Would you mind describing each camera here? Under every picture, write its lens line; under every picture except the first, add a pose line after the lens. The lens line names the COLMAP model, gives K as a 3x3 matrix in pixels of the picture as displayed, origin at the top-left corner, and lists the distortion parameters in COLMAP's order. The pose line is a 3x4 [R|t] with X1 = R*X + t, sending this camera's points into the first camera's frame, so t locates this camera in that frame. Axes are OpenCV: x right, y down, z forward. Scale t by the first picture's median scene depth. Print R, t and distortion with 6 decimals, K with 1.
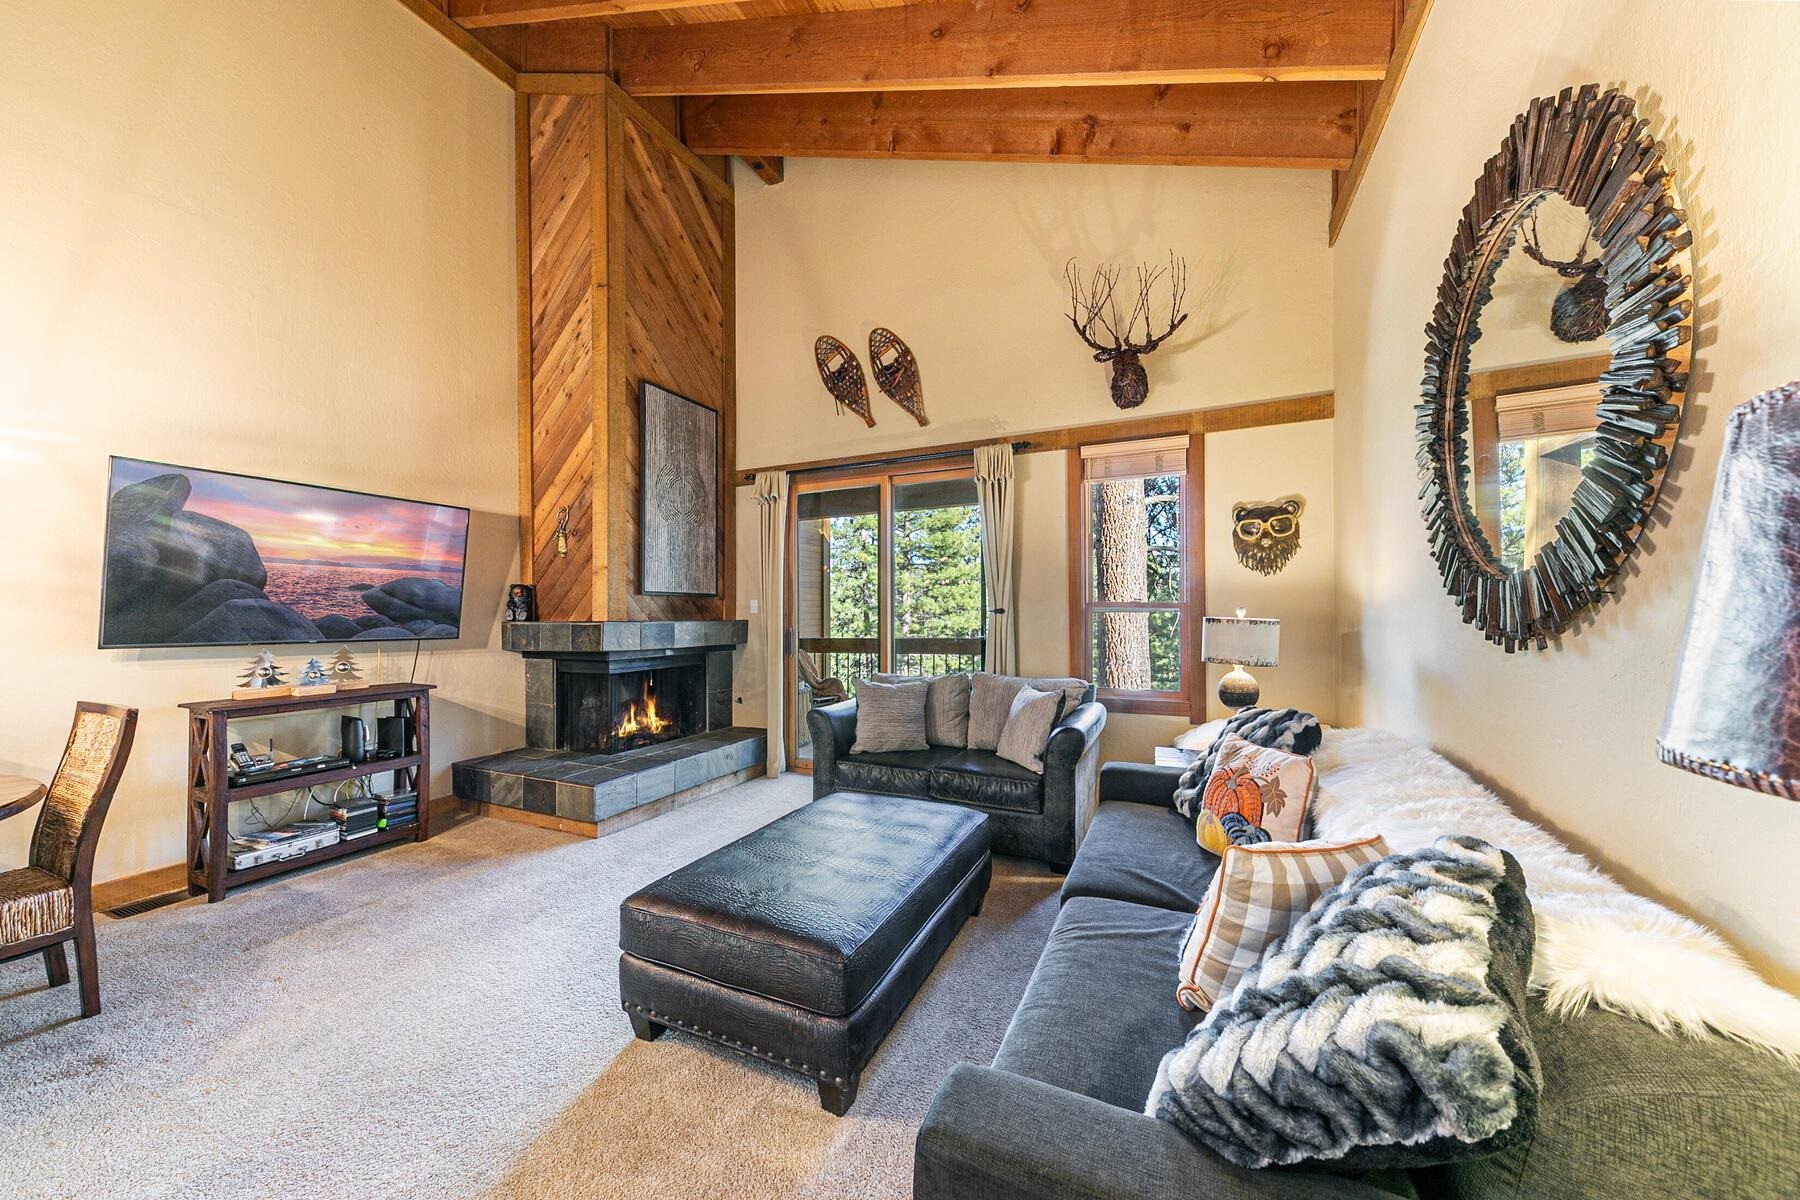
lens RADIAL K [[618.8, 0, 906.3], [0, 618.8, 609.9], [0, 0, 1]] dist [0.009127, -0.002611]
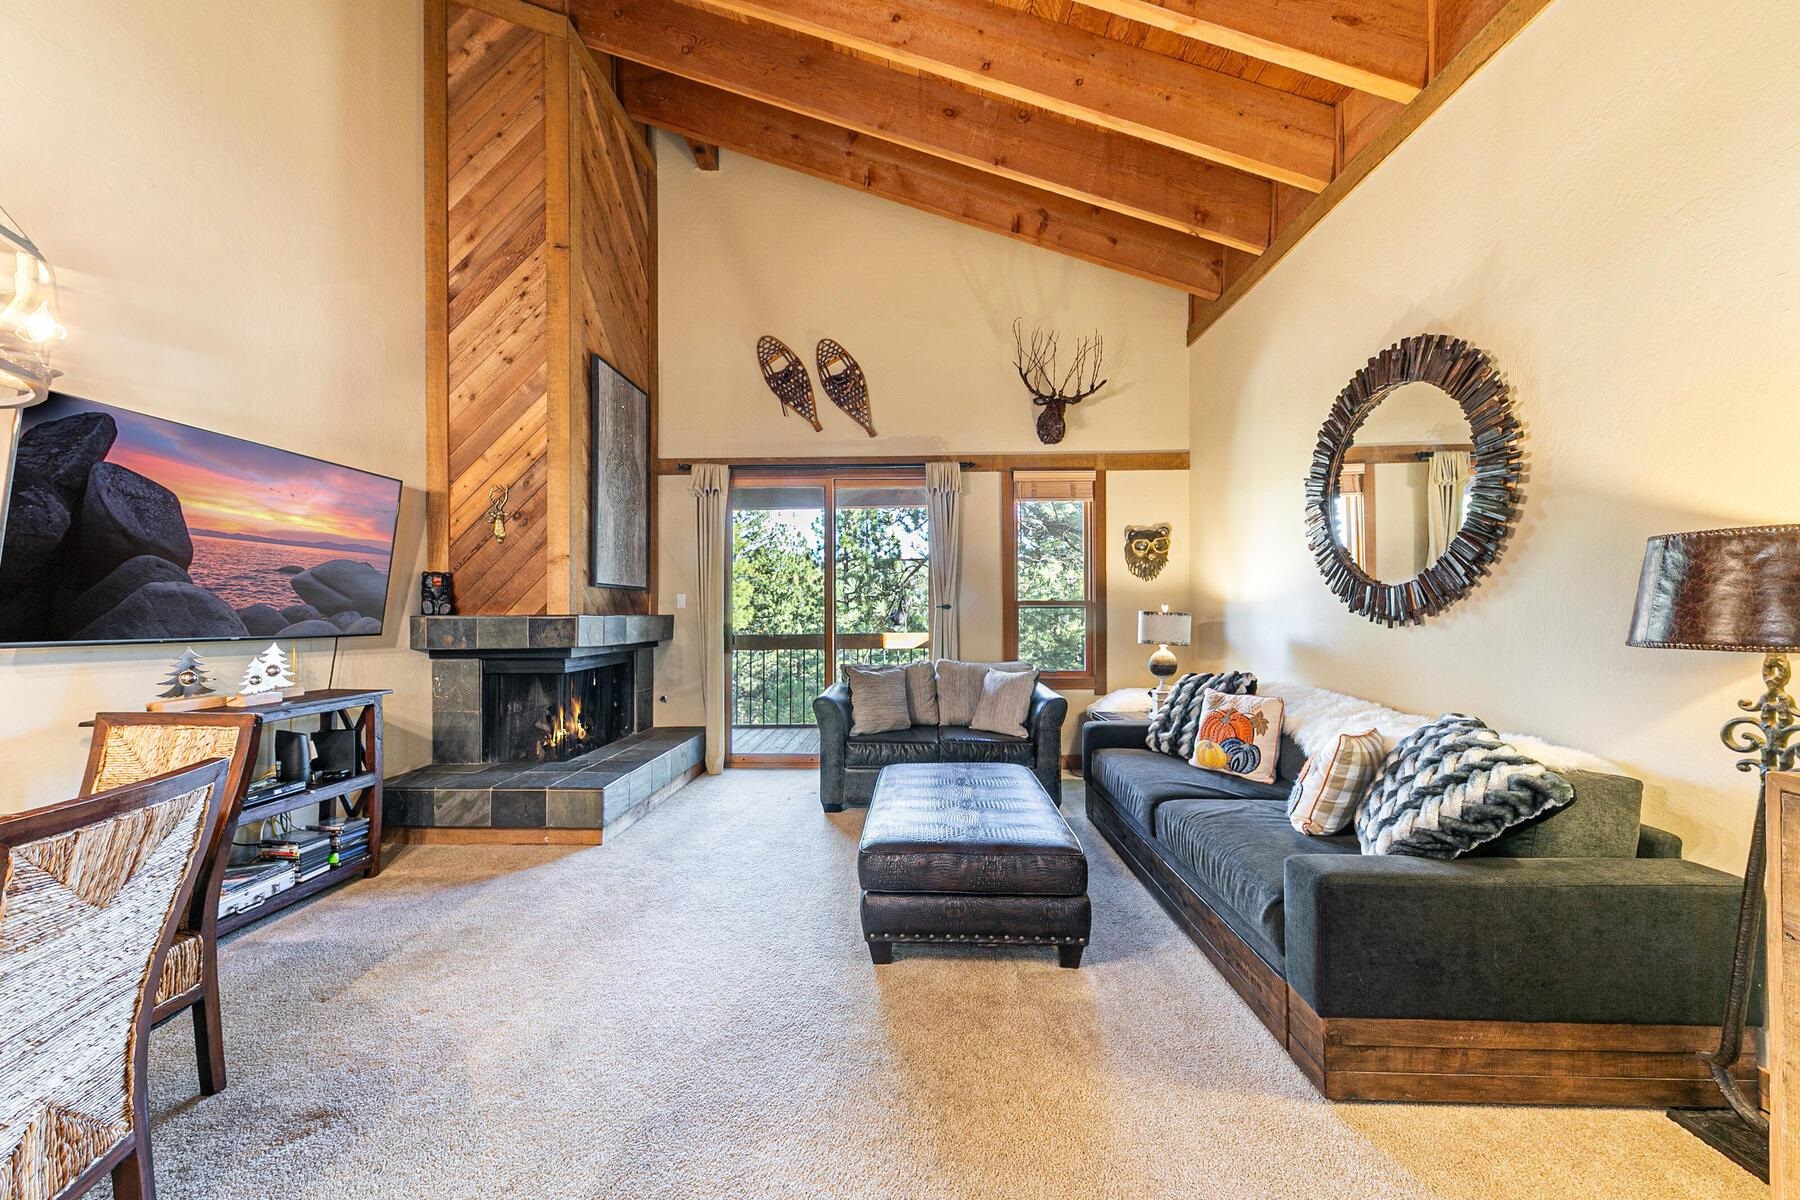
lens RADIAL K [[633.6, 0, 903.0], [0, 633.6, 608.2], [0, 0, 1]] dist [0.006485, -0.000166]
pose [[0.921508, 0.005983, 0.388312, -0.399279], [-0.005007, 0.999981, -0.003527, 0.009789], [-0.388326, 0.001306, 0.921521, -0.056421]]
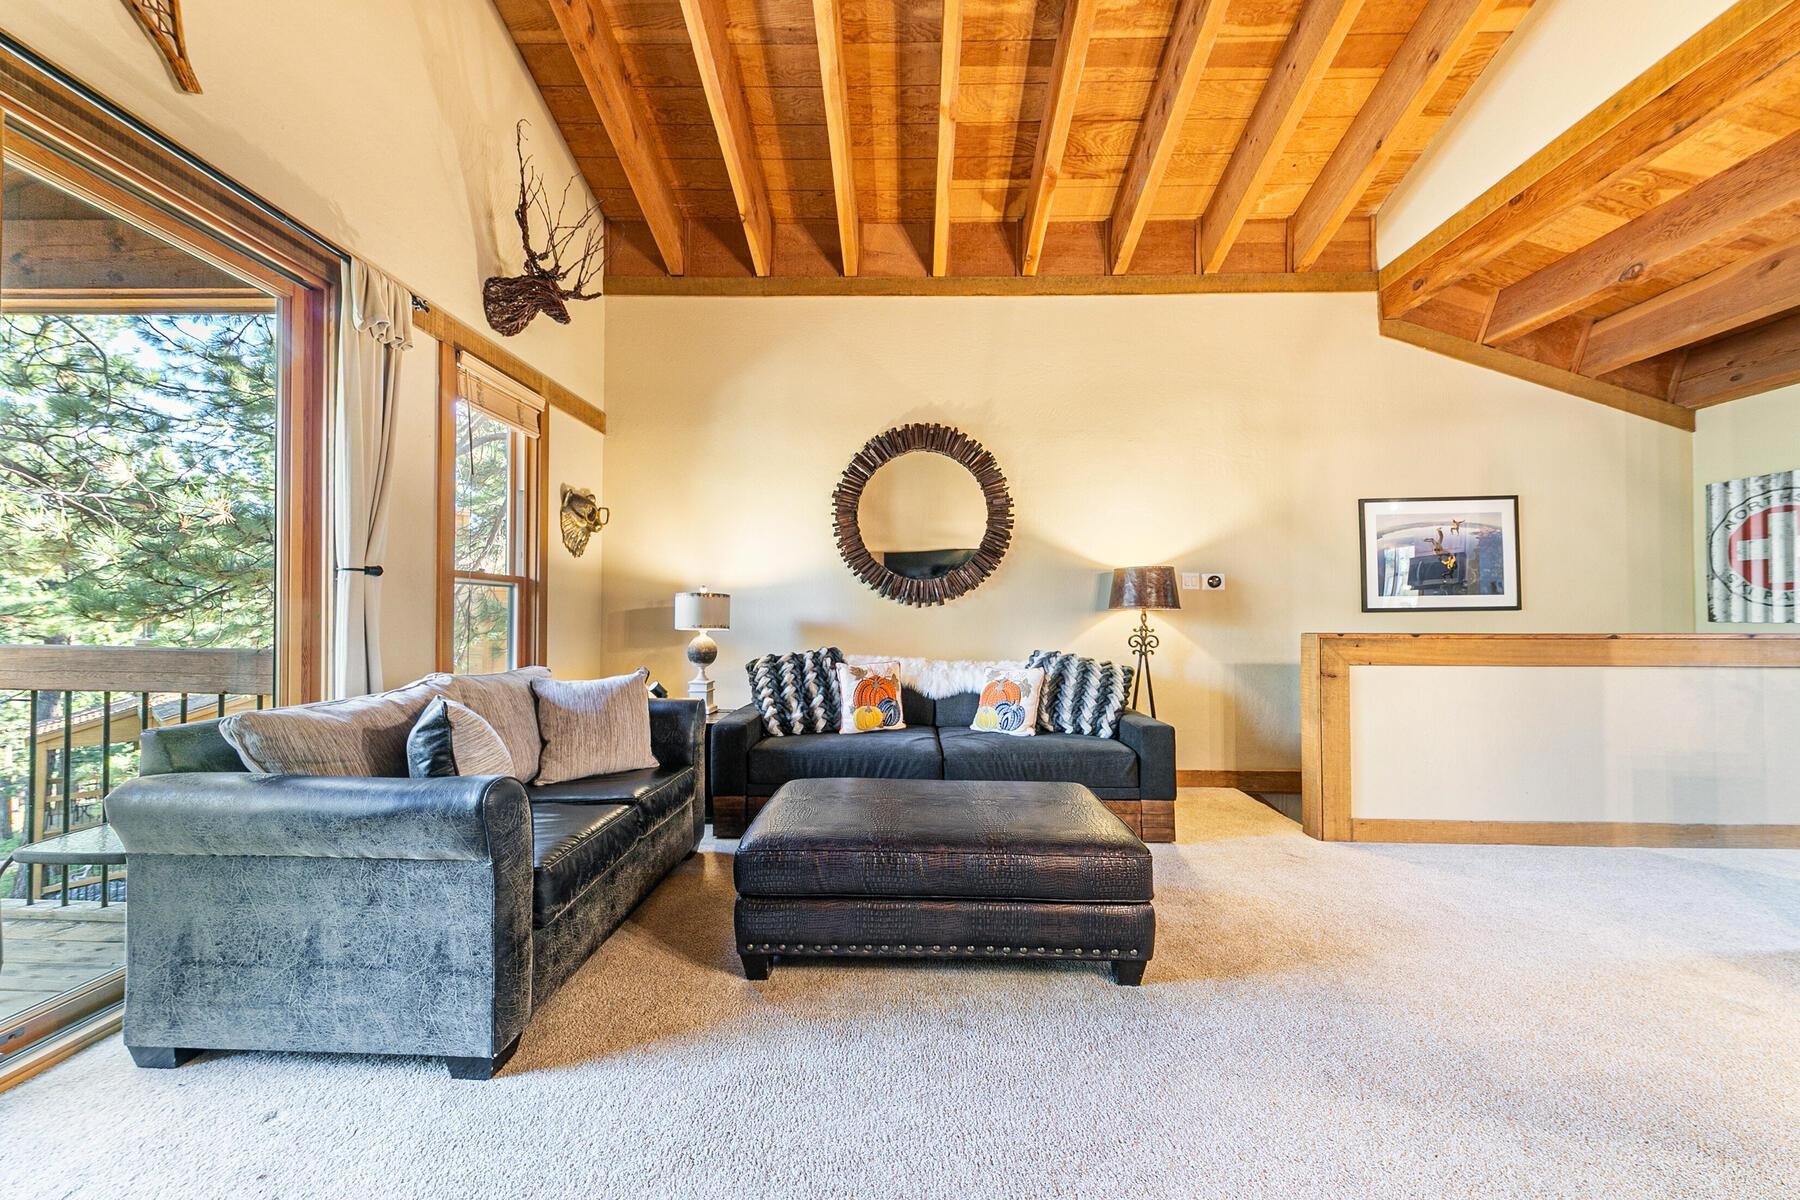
lens RADIAL K [[618.8, 0, 906.3], [0, 618.8, 609.9], [0, 0, 1]] dist [0.009127, -0.002611]
pose [[-0.387435, 0.013050, 0.921804, -0.579390], [-0.002802, 0.999879, -0.015332, 0.046961], [-0.921893, -0.008523, -0.387352, 0.813869]]
